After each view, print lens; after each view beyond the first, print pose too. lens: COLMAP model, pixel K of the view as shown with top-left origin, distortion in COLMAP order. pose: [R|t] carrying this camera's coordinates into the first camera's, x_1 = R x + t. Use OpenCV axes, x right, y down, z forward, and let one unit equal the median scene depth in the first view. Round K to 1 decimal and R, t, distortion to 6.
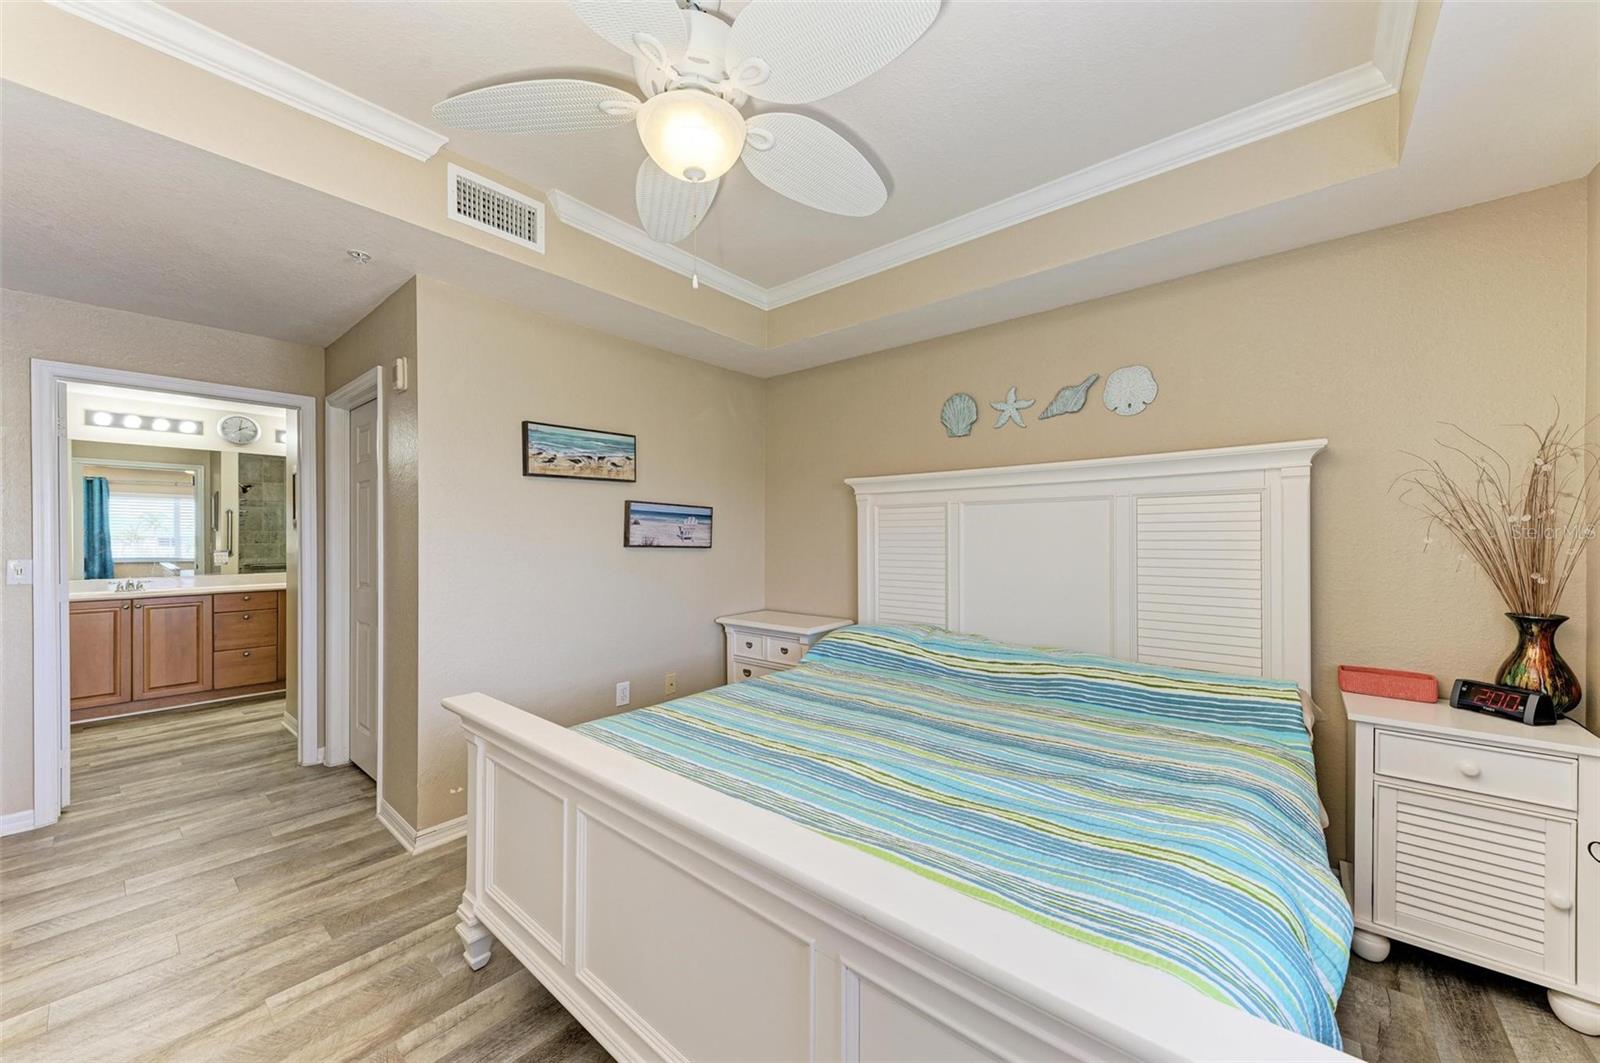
lens RADIAL K [[562.5, 0, 769.4], [0, 562.5, 533.8], [0, 0, 1]] dist [-0.001455, -0.000498]
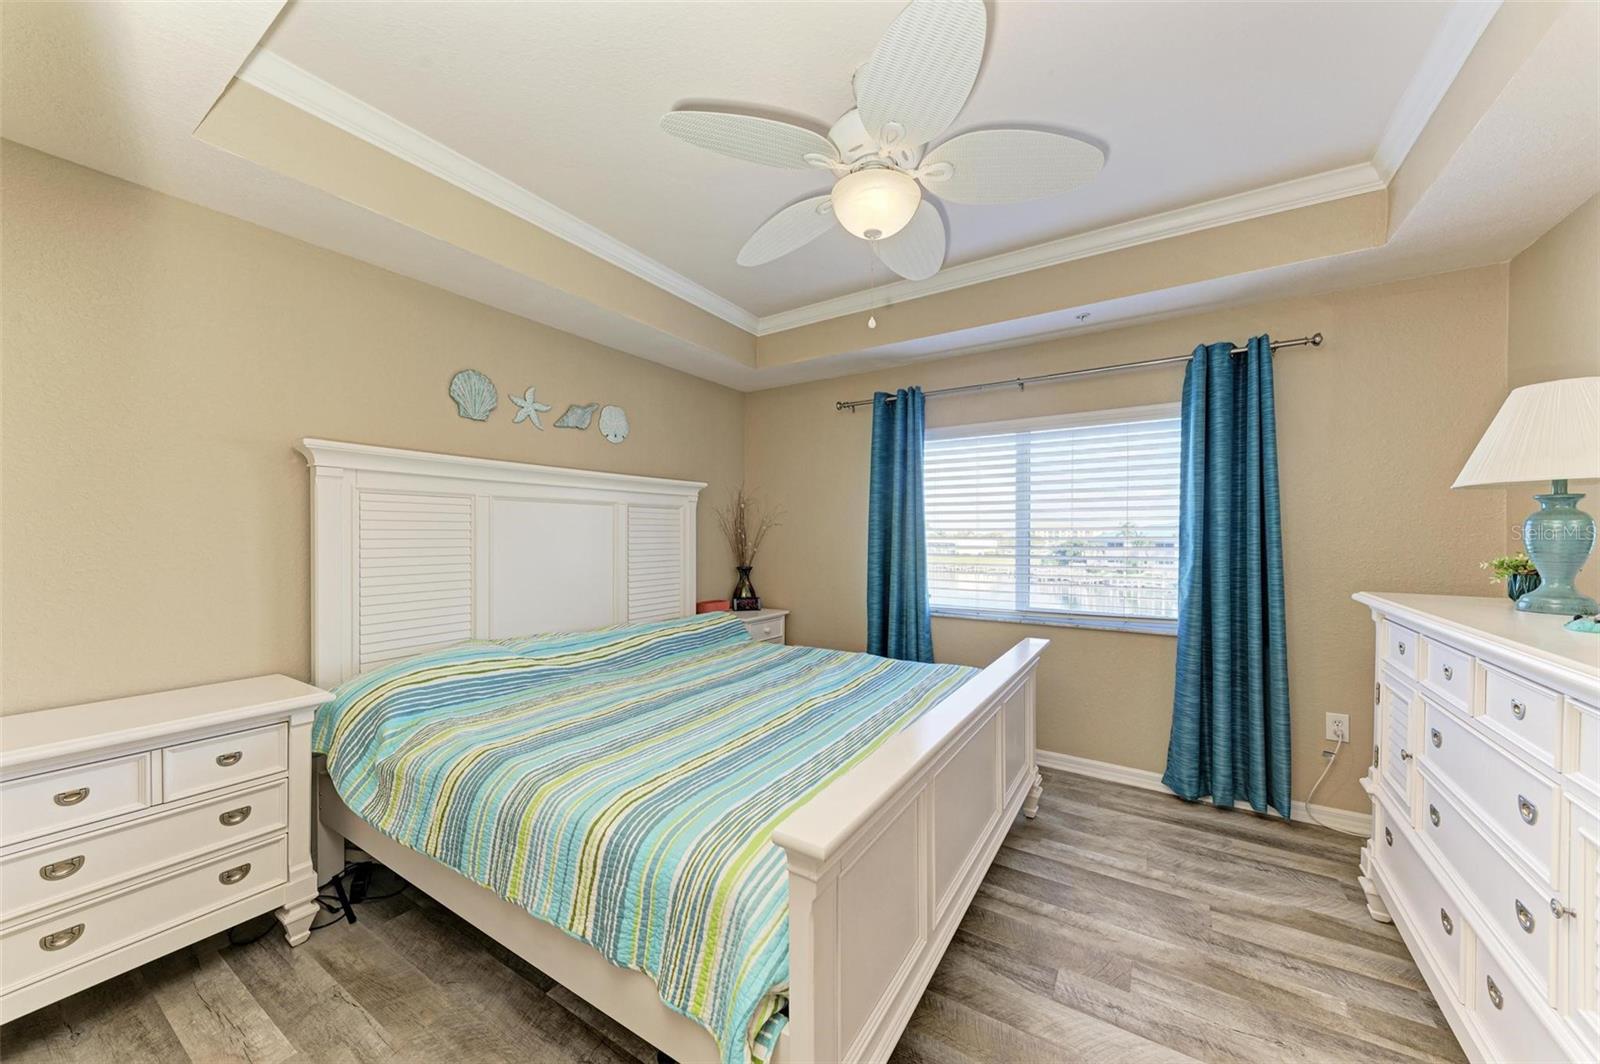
lens RADIAL K [[562.5, 0, 802.4], [0, 562.5, 539.7], [0, 0, 1]] dist [-0.001455, -0.000498]
pose [[-0.142855, 0.000287, 0.989744, -0.840622], [0.003668, 0.999993, 0.000239, 0.020367], [-0.989737, 0.003664, -0.142855, 0.873271]]
